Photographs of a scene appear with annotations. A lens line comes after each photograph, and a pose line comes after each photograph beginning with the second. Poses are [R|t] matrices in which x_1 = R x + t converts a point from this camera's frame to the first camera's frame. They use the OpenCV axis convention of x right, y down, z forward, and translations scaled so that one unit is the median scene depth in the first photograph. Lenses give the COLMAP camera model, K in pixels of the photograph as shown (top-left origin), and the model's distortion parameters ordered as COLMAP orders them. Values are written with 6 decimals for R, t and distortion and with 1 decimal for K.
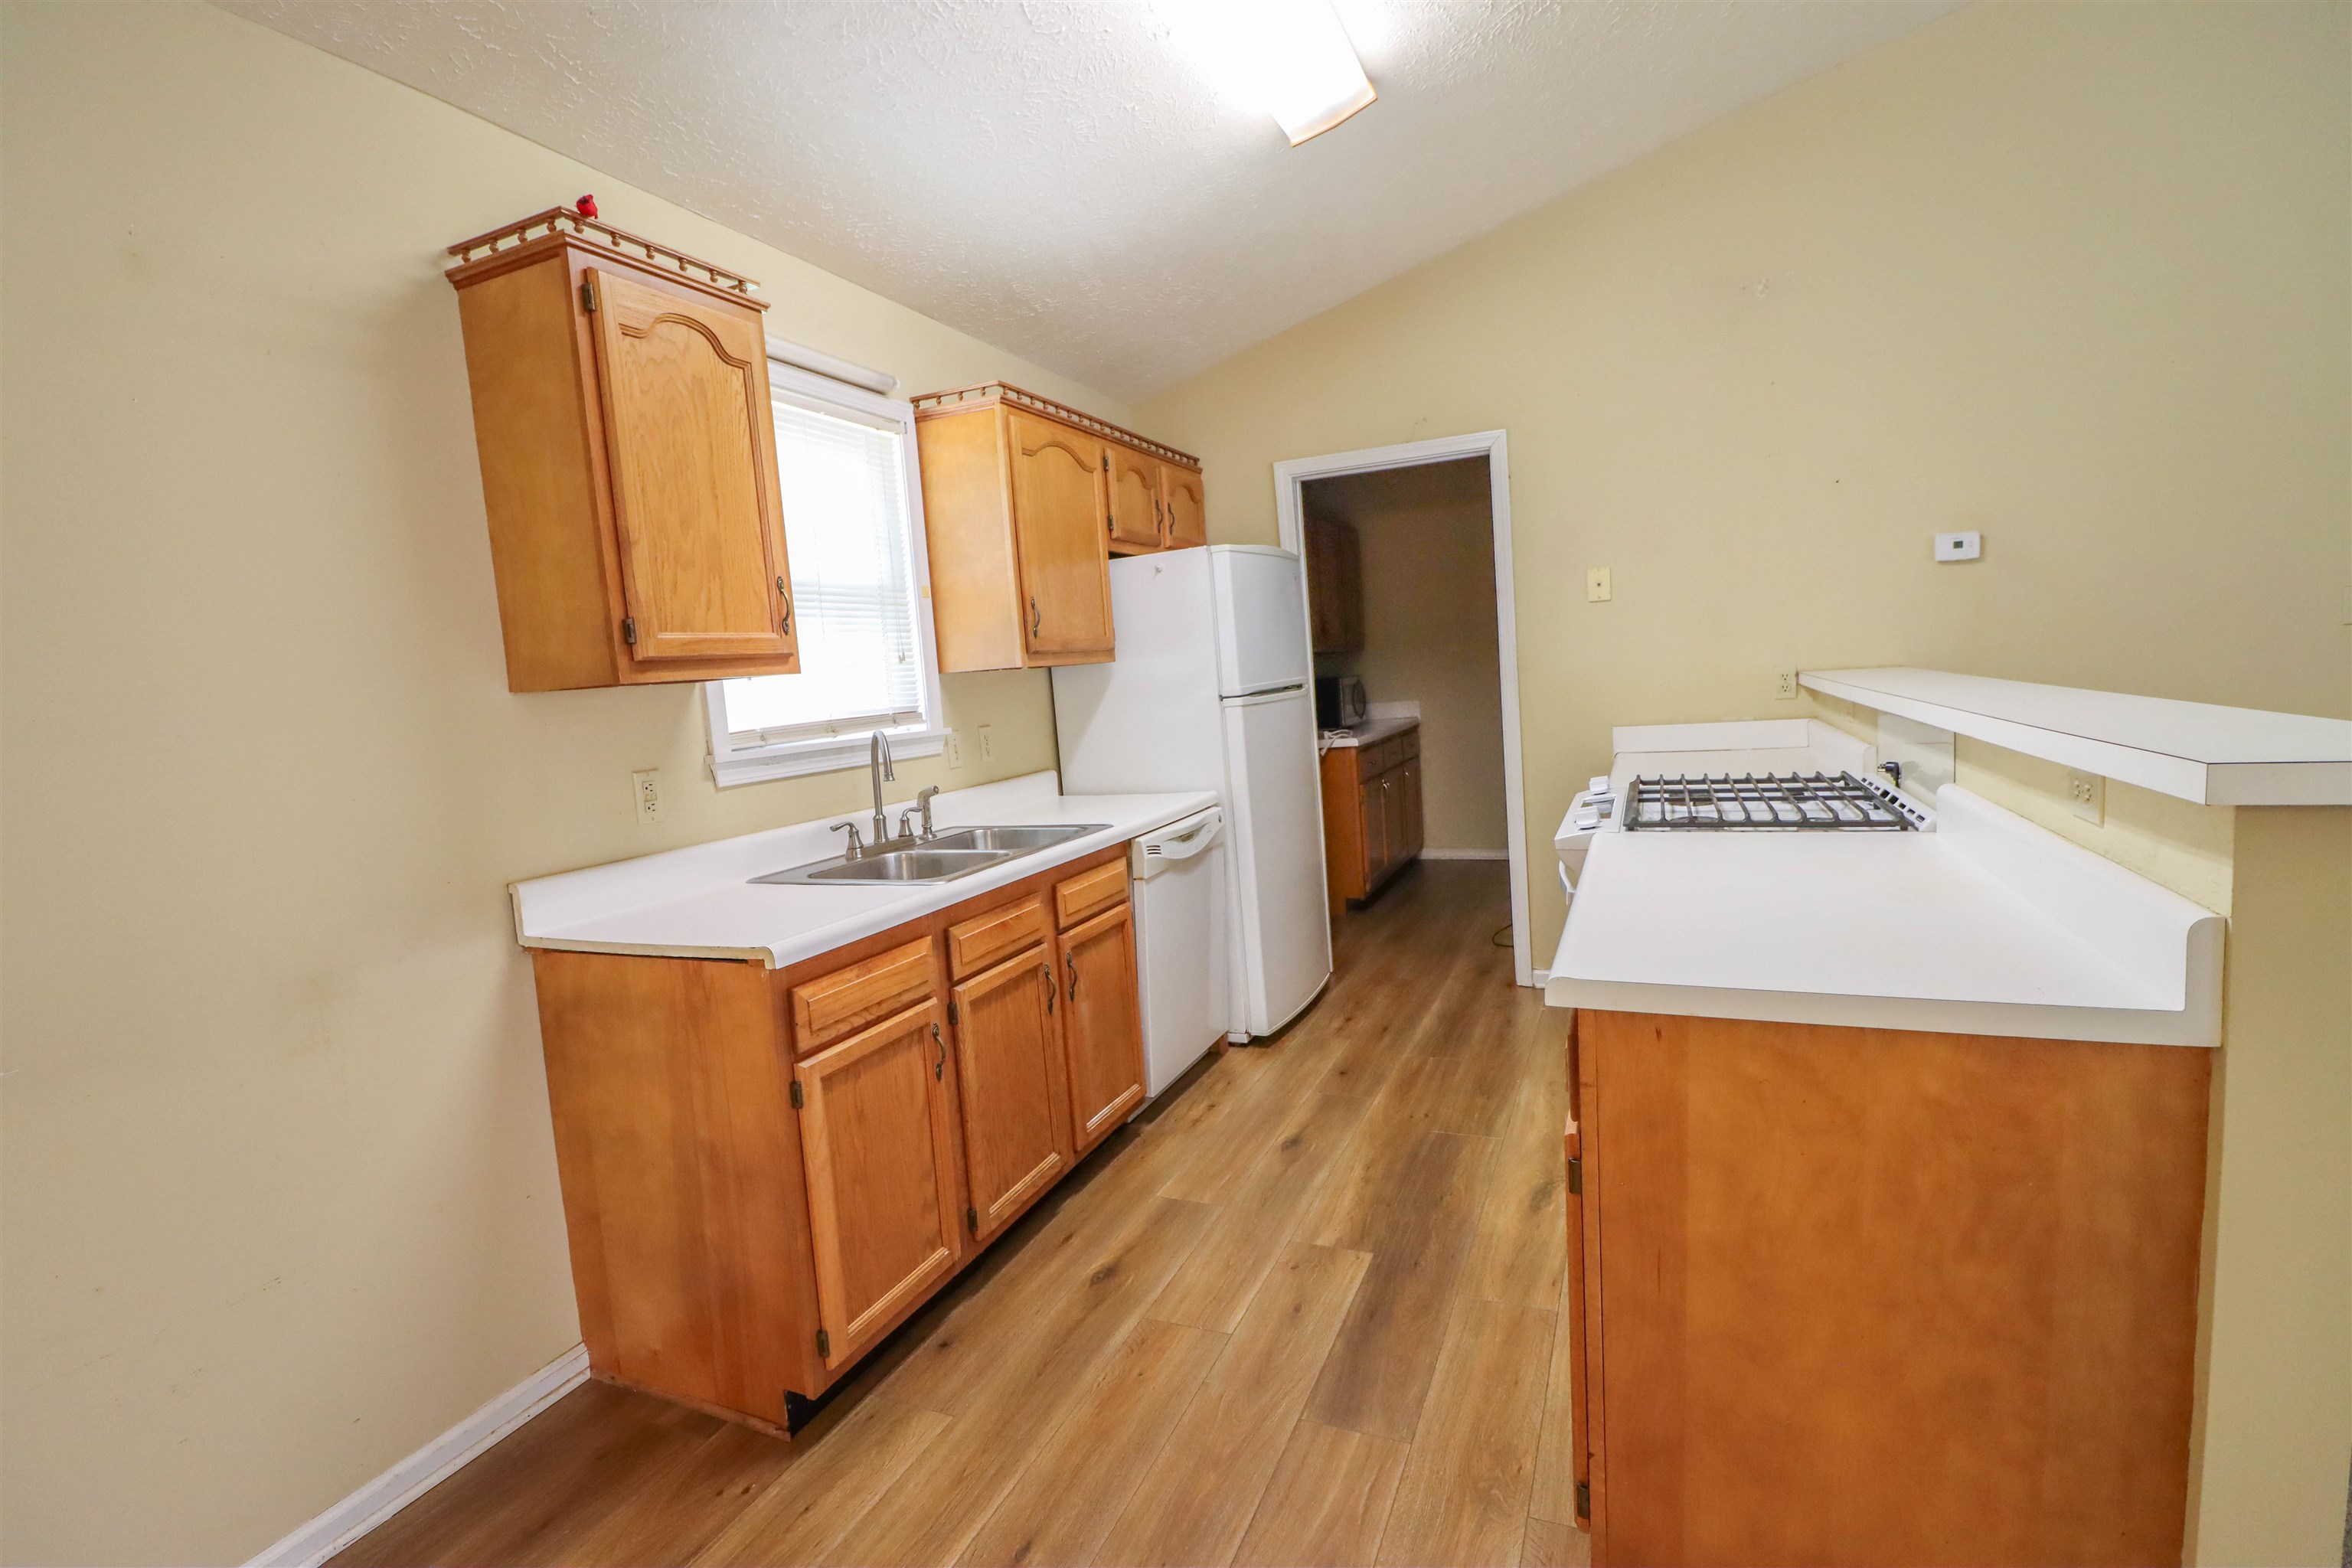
lens RADIAL K [[1085.0, 0, 1176.8], [0, 1085.0, 772.8], [0, 0, 1]] dist [0.000637, -0.013724]
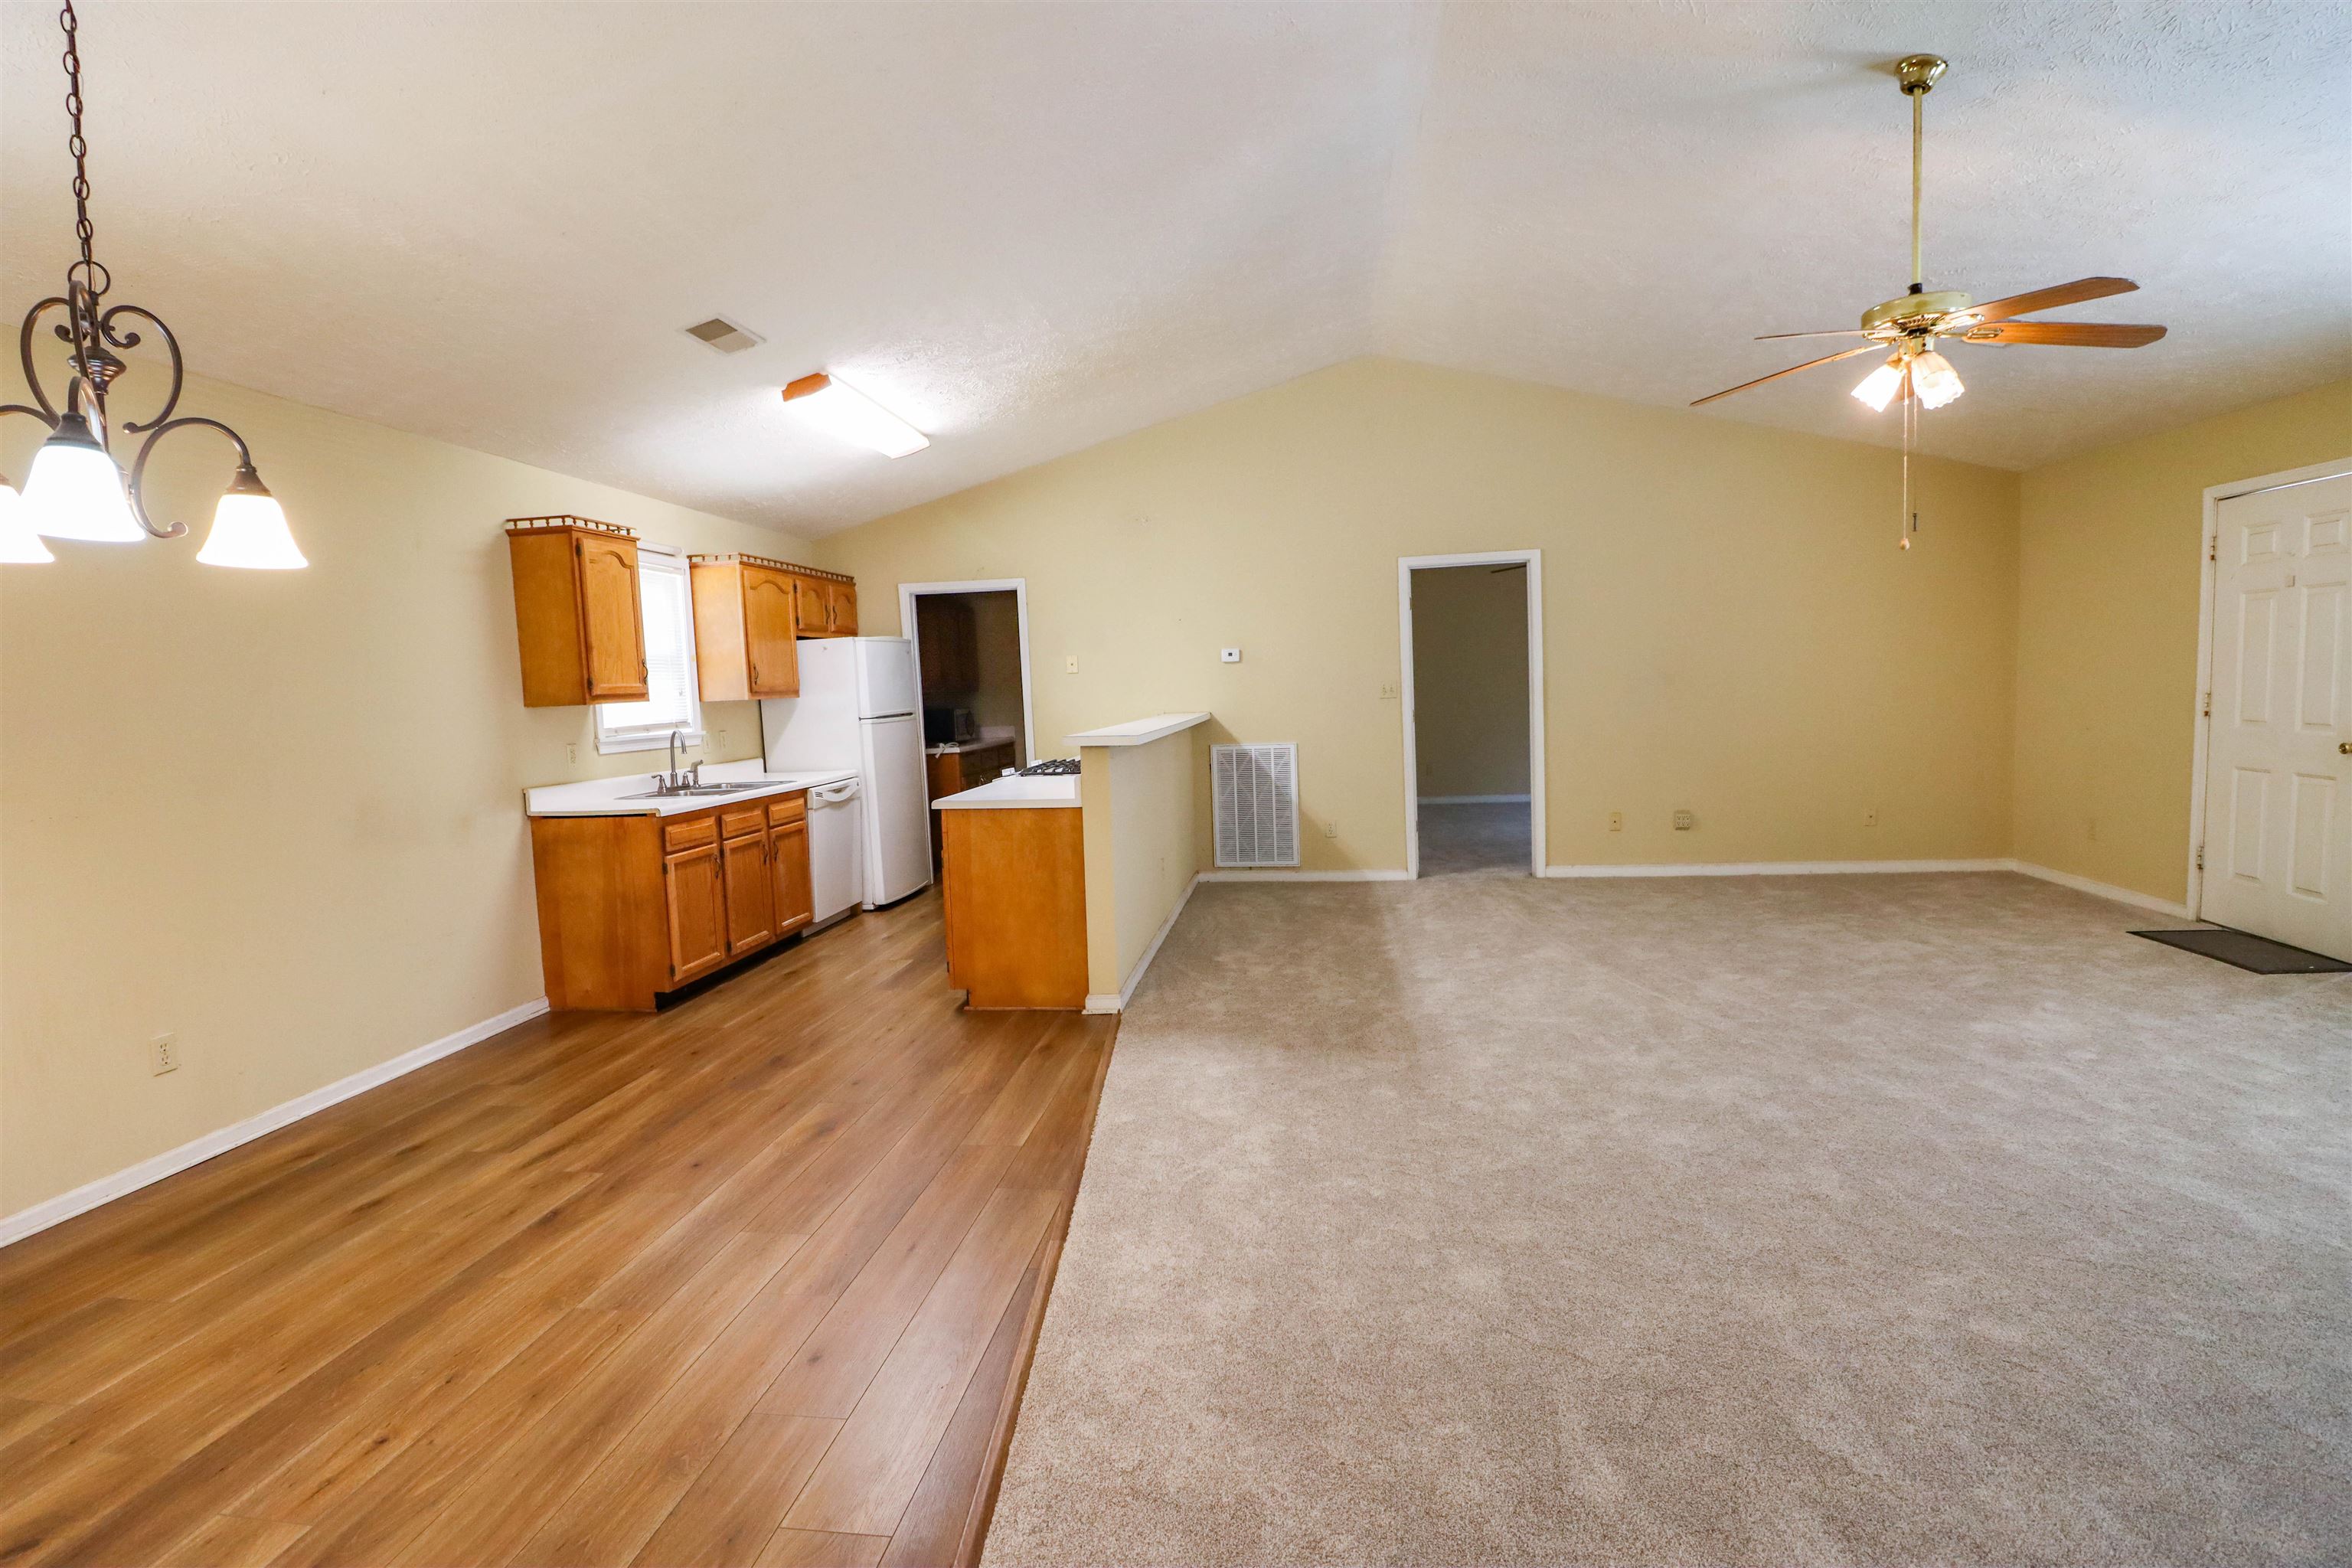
lens RADIAL K [[1075.8, 0, 1179.3], [0, 1075.8, 774.2], [0, 0, 1]] dist [-0.000372, -0.014182]
pose [[0.959625, 0.012192, 0.281017, 0.057987], [-0.005108, 0.999651, -0.025928, 0.081759], [-0.281235, 0.023446, 0.959352, -1.067339]]
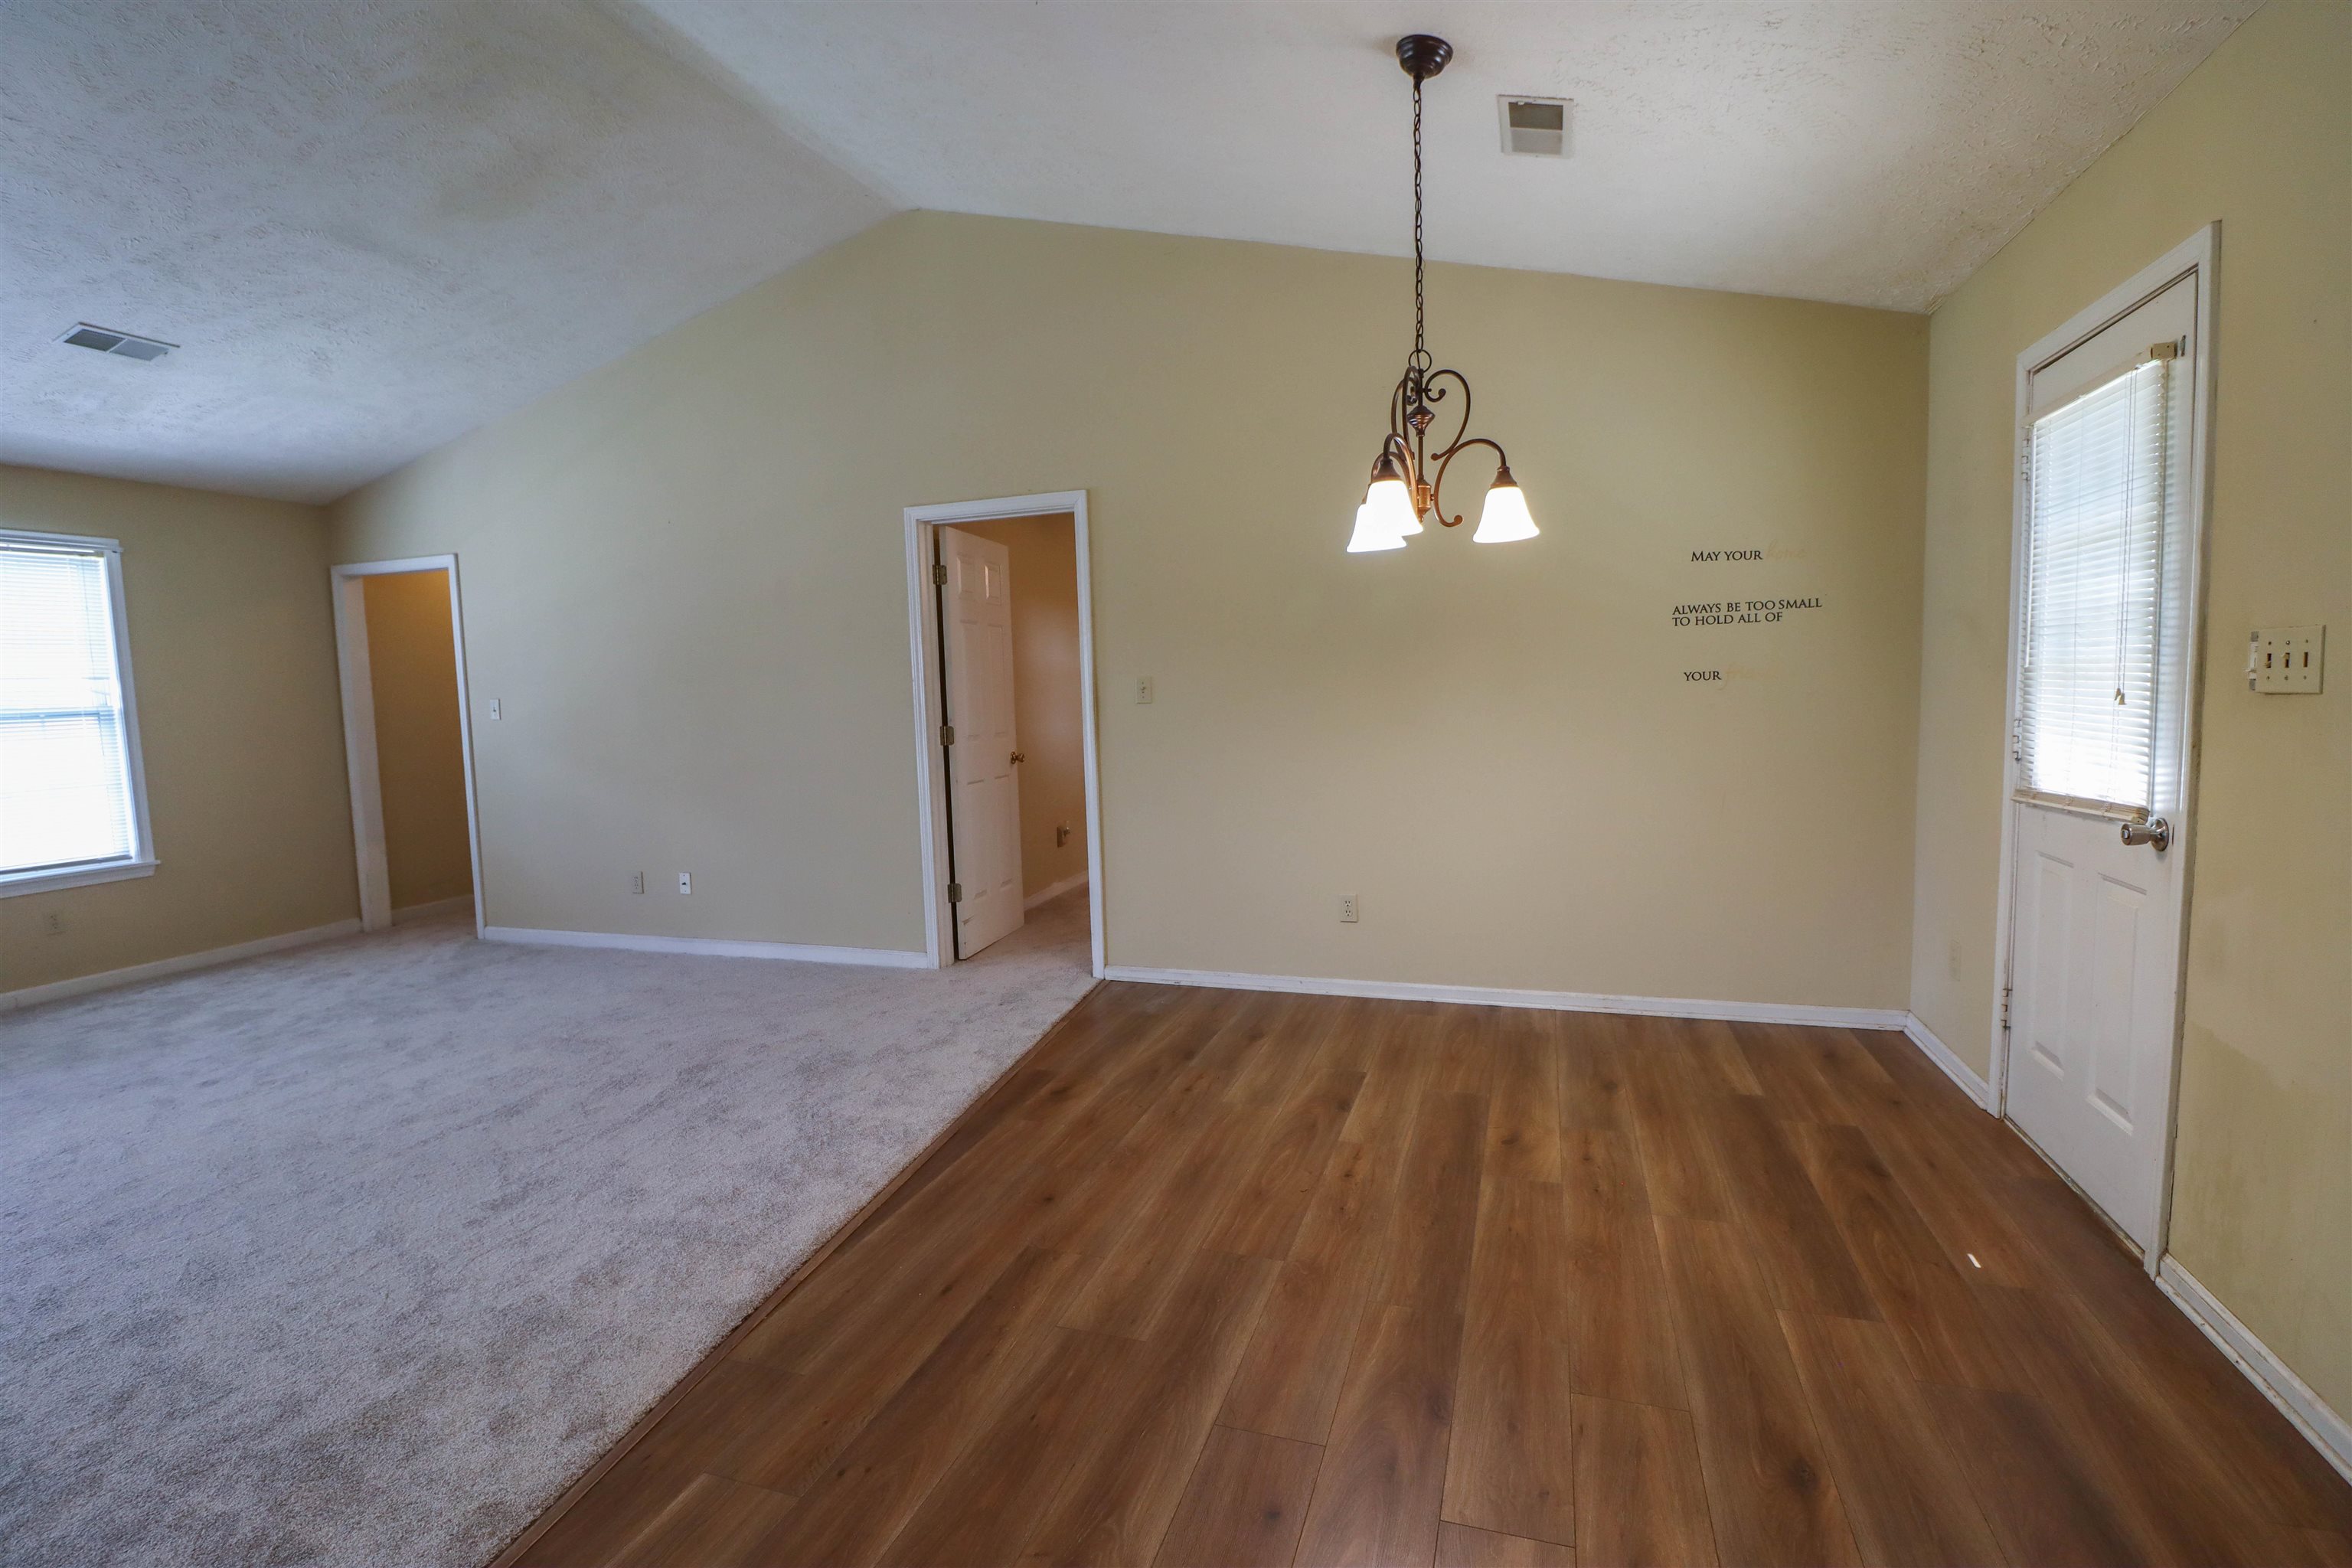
lens RADIAL K [[1075.8, 0, 1179.3], [0, 1075.8, 774.2], [0, 0, 1]] dist [-0.000372, -0.014182]
pose [[-0.990281, 0.109397, -0.085878, -0.036613], [0.092495, 0.979171, 0.180746, -0.037987], [0.103863, 0.171046, -0.979773, 0.493620]]
